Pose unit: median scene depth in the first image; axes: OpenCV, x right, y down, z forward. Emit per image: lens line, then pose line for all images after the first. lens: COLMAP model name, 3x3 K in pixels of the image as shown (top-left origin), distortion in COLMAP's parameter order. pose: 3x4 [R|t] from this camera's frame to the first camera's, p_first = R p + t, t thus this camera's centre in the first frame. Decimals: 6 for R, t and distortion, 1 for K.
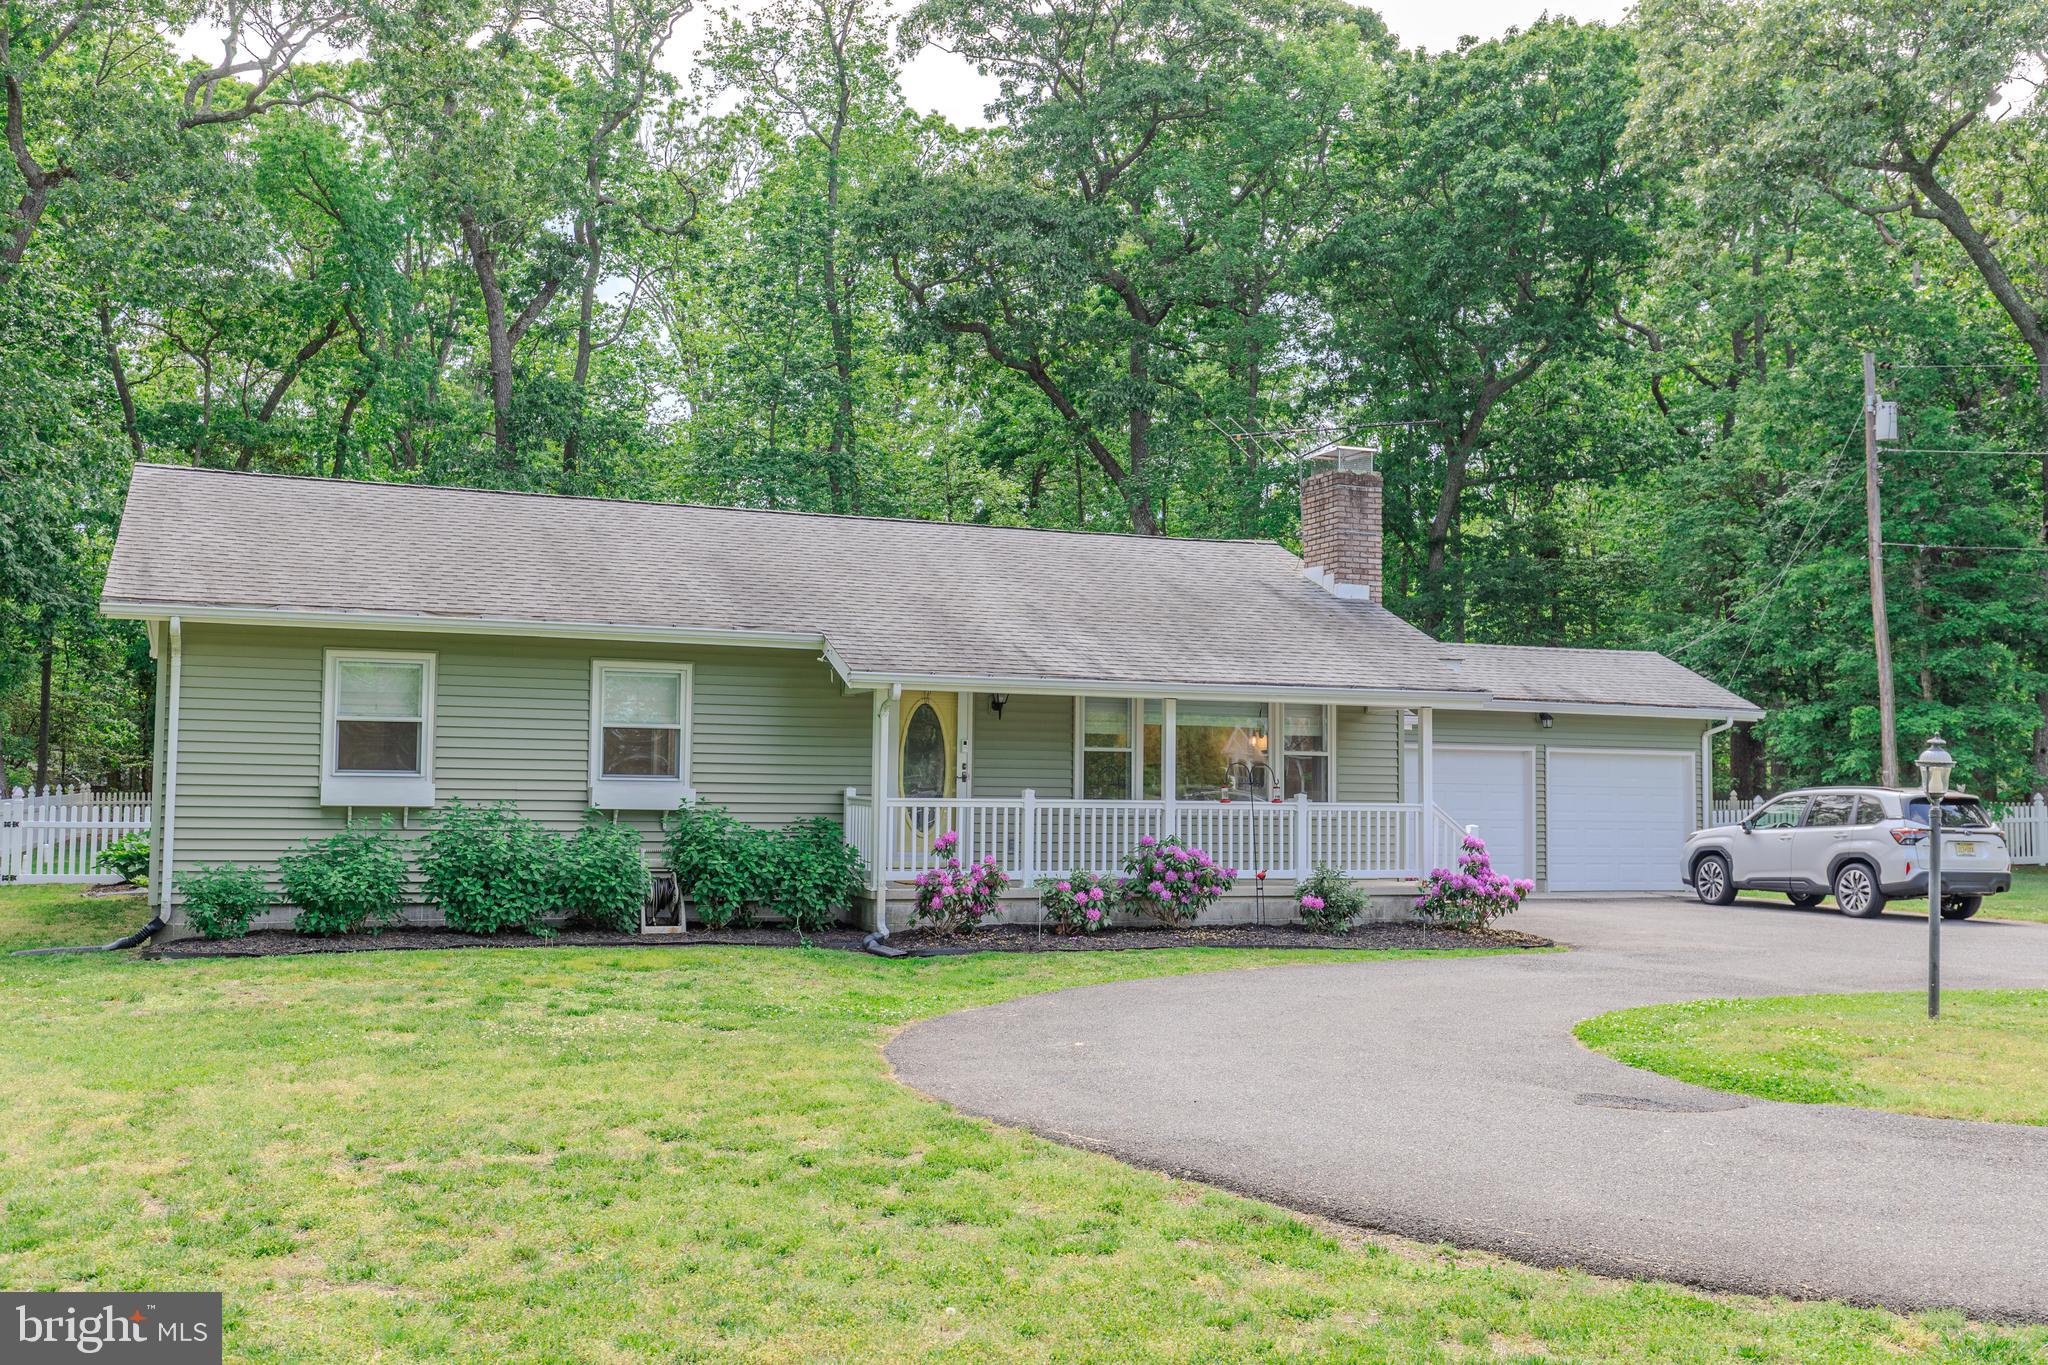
lens RADIAL K [[2017.2, 0, 1023.6], [0, 2017.2, 680.4], [0, 0, 1]] dist [-0.012396, 0.000000]
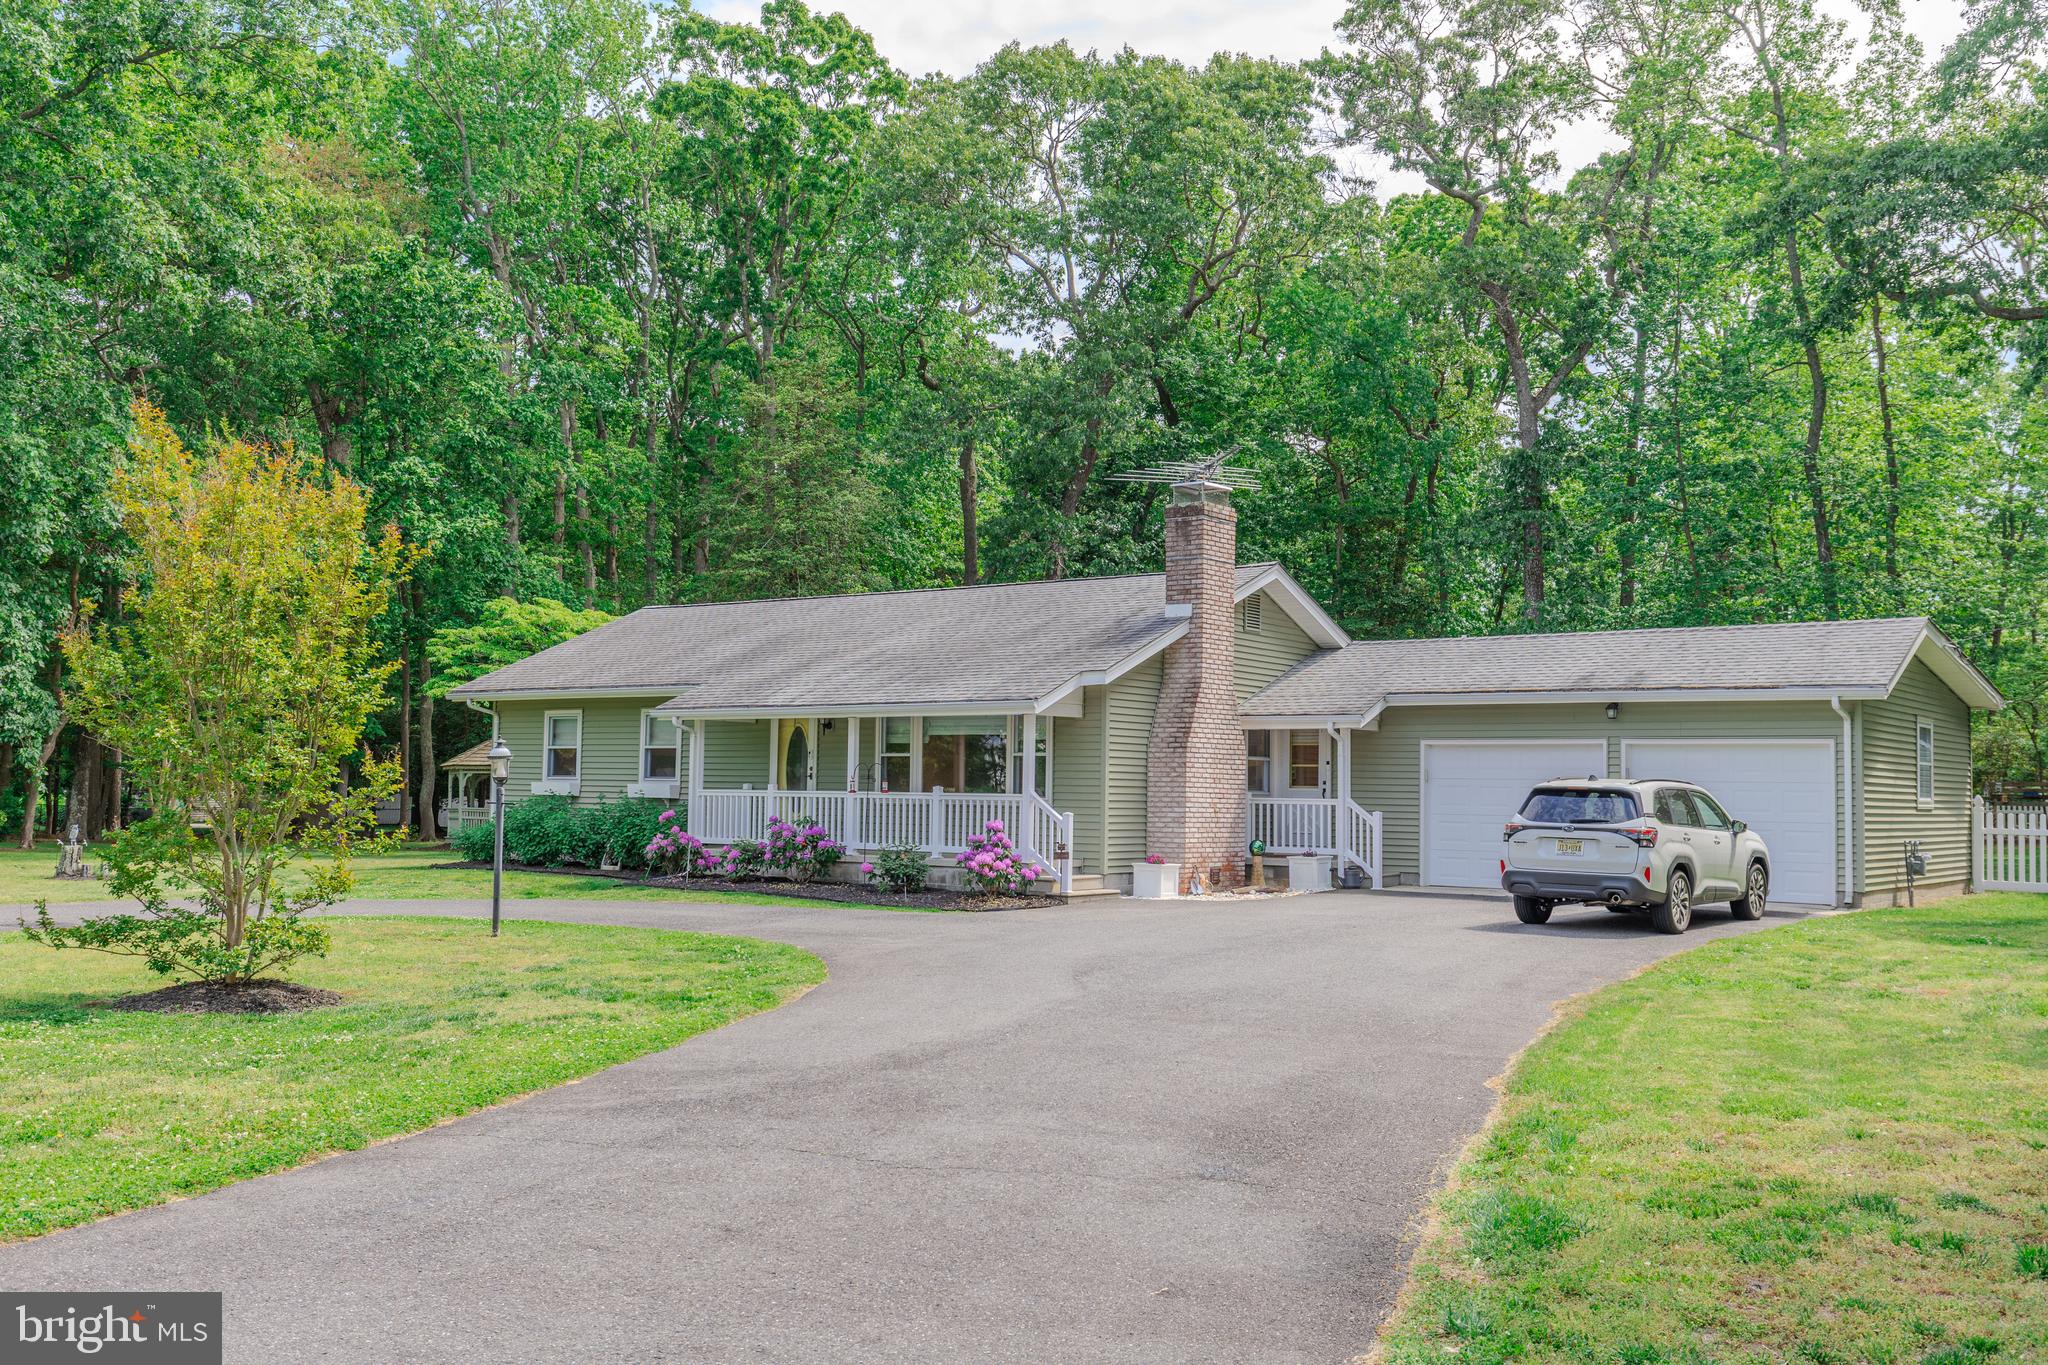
lens RADIAL K [[1904.7, 0, 1011.3], [0, 1904.7, 674.3], [0, 0, 1]] dist [0.013464, 0.000000]
pose [[0.494612, -0.058756, -0.867126, 1.232872], [0.045272, 0.998099, -0.041808, 0.038447], [0.867934, -0.018578, 0.496332, 0.447939]]
